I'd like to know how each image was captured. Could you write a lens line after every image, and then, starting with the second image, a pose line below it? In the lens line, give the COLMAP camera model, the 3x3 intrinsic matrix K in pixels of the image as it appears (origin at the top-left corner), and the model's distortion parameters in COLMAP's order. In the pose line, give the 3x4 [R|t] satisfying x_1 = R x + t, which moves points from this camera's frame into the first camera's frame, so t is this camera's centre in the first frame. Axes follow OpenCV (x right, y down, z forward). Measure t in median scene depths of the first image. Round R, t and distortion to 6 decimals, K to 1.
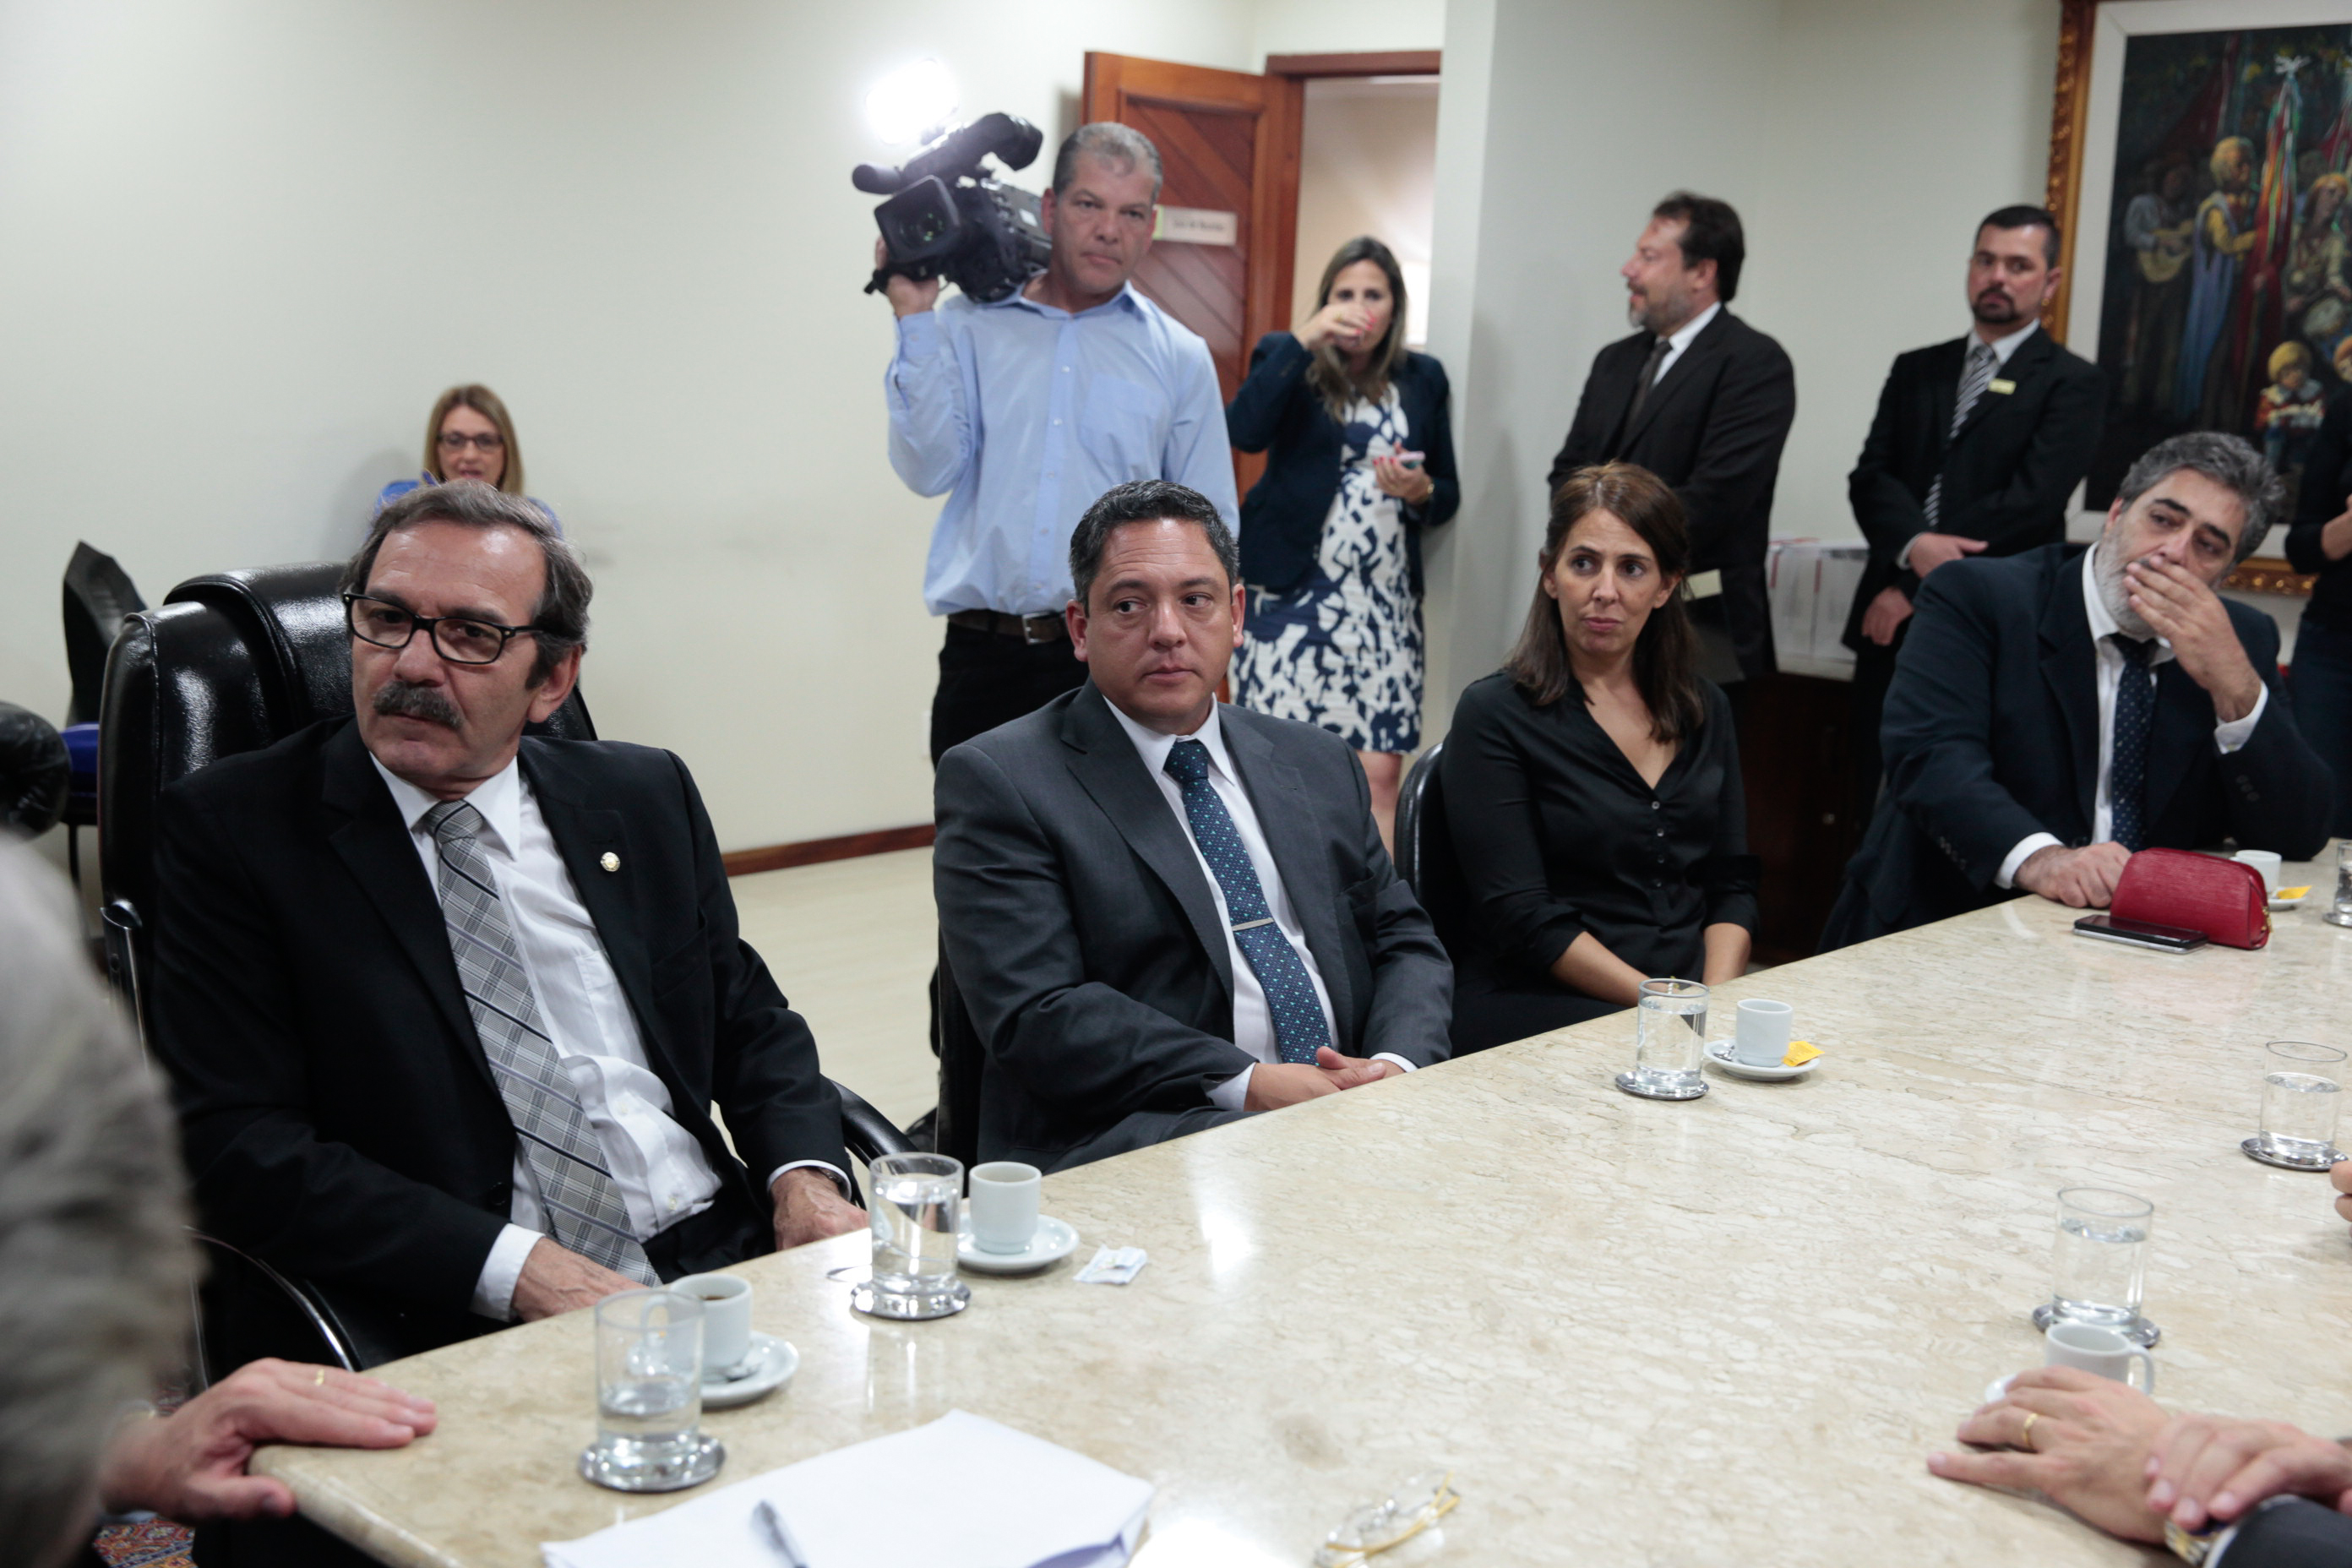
lens RADIAL K [[2661.0, 0, 1181.3], [0, 2661.0, 812.1], [0, 0, 1]] dist [0.022494, 0.064544]
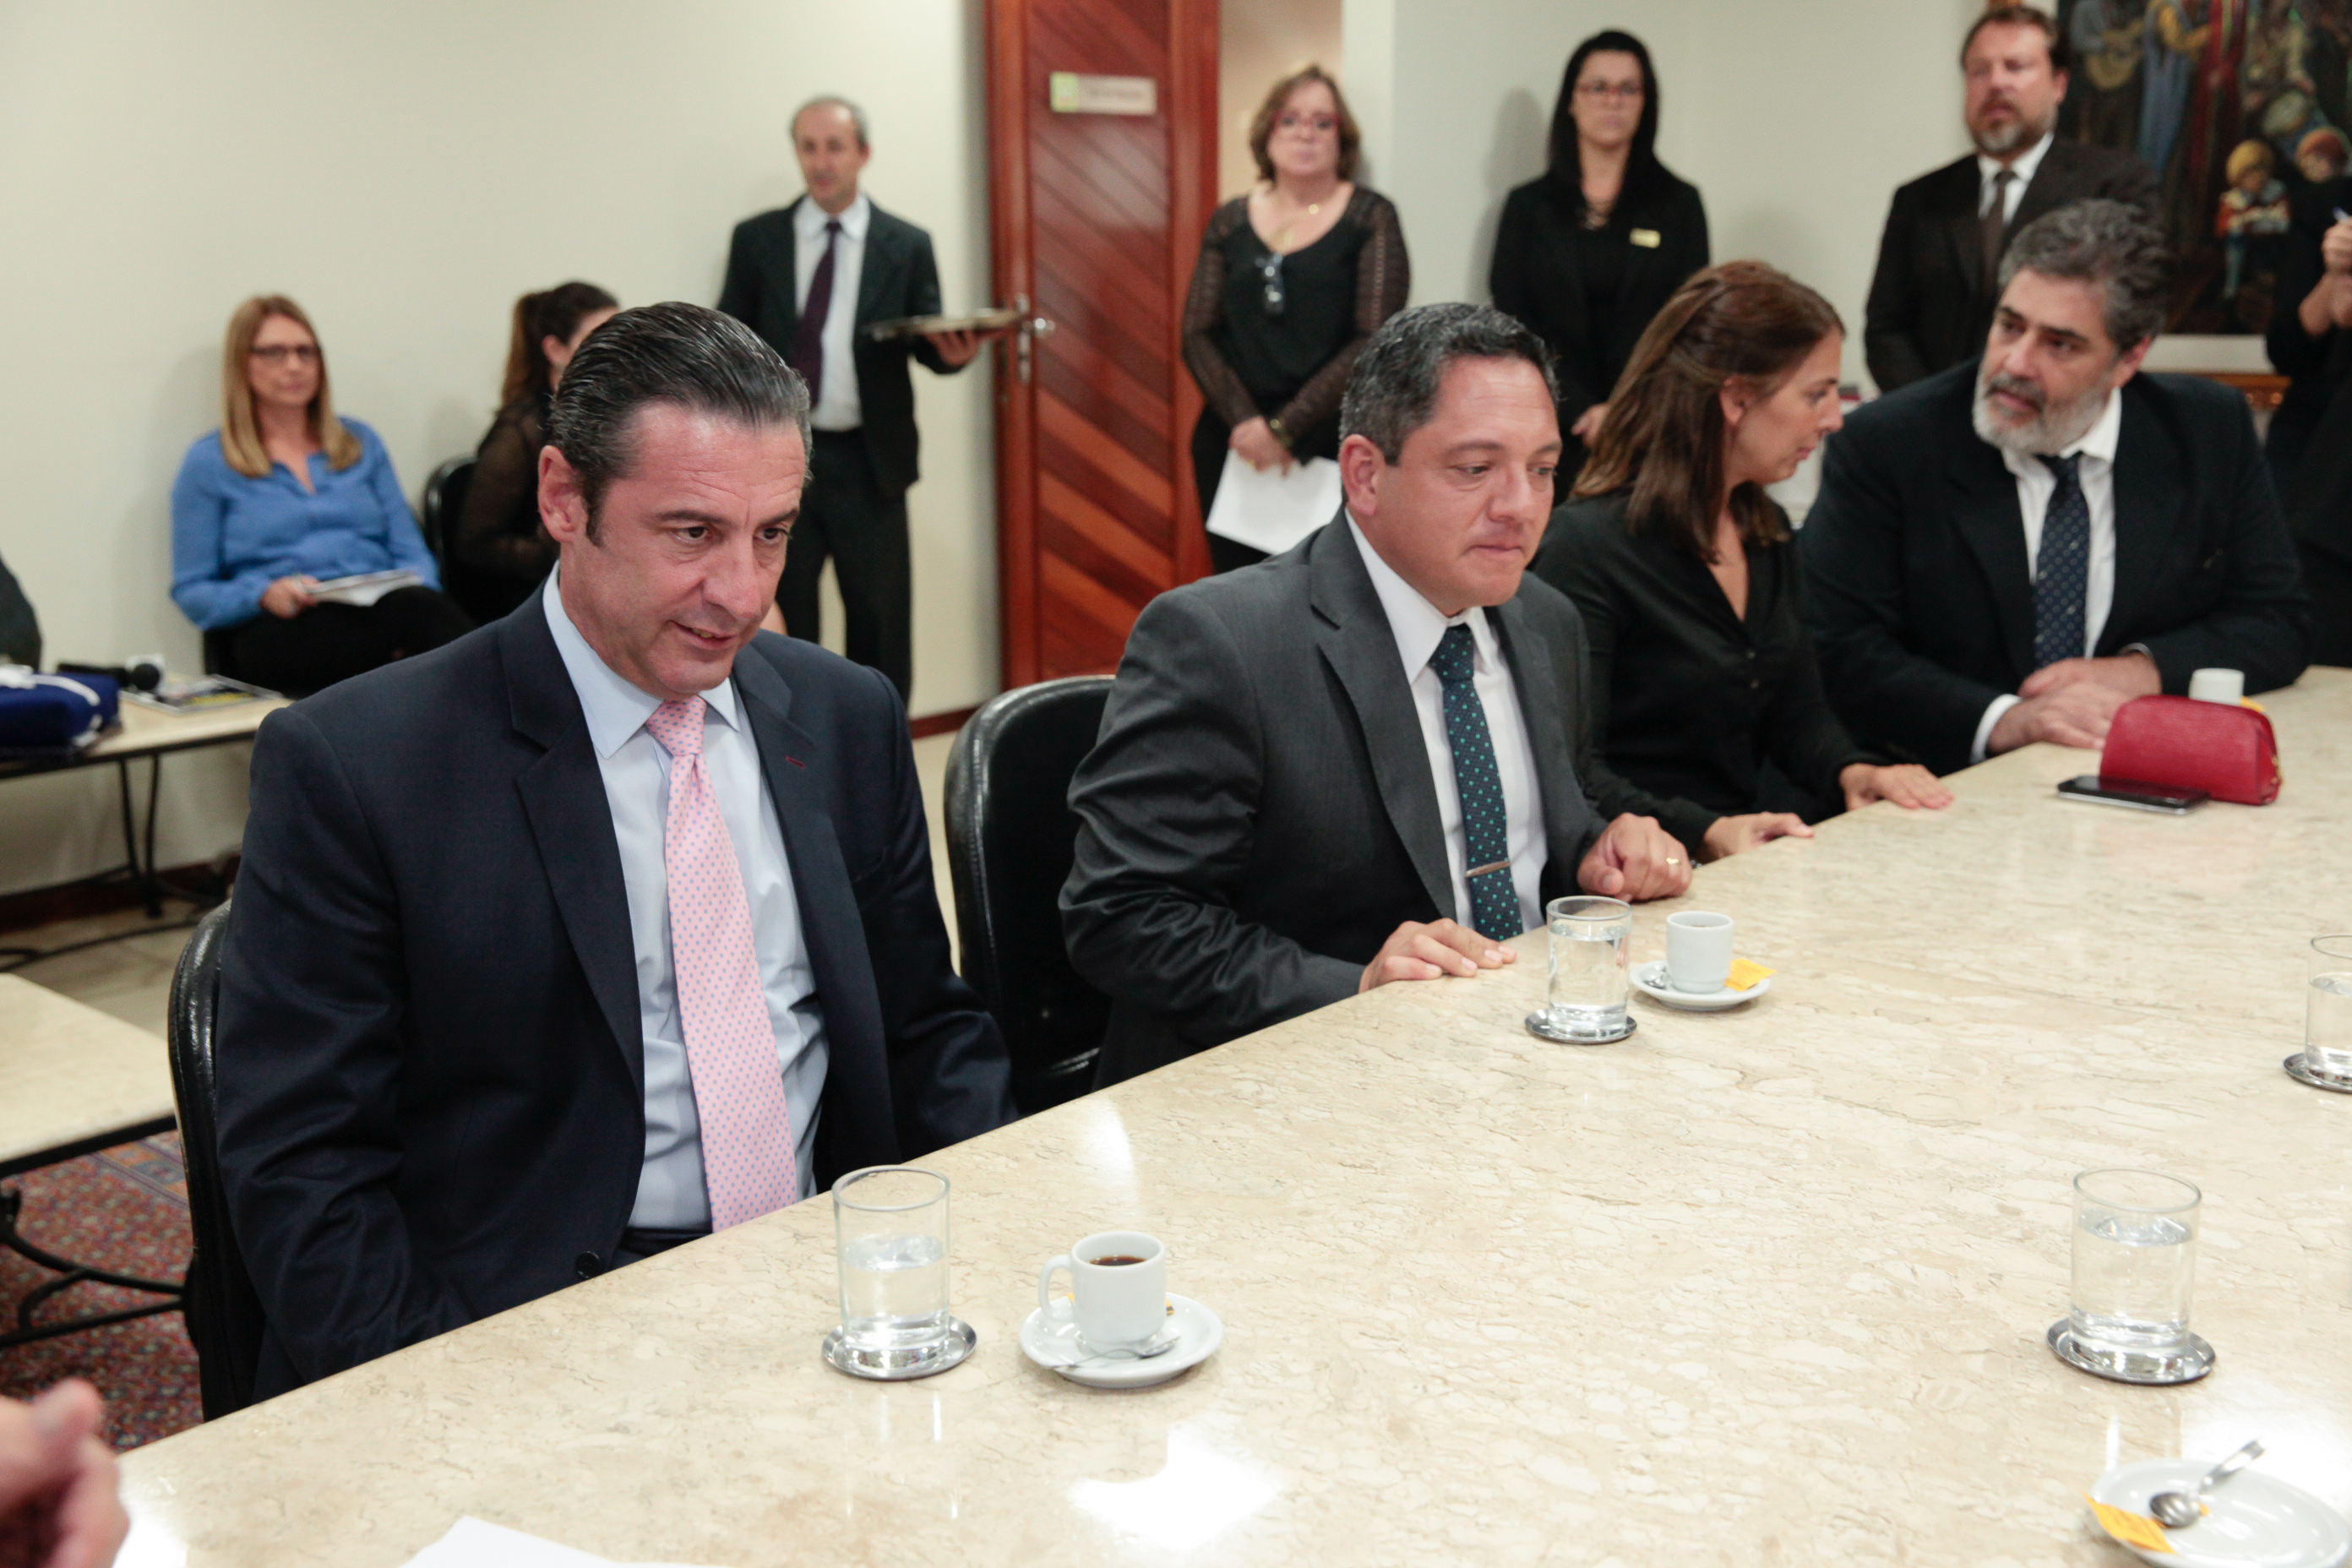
lens RADIAL K [[2638.6, 0, 1170.3], [0, 2638.6, 831.5], [0, 0, 1]] dist [-0.008524, 0.146833]
pose [[0.998385, -0.056711, 0.003375, 0.063981], [0.056462, 0.997066, 0.051686, -0.008489], [-0.006297, -0.051412, 0.998658, 0.220106]]
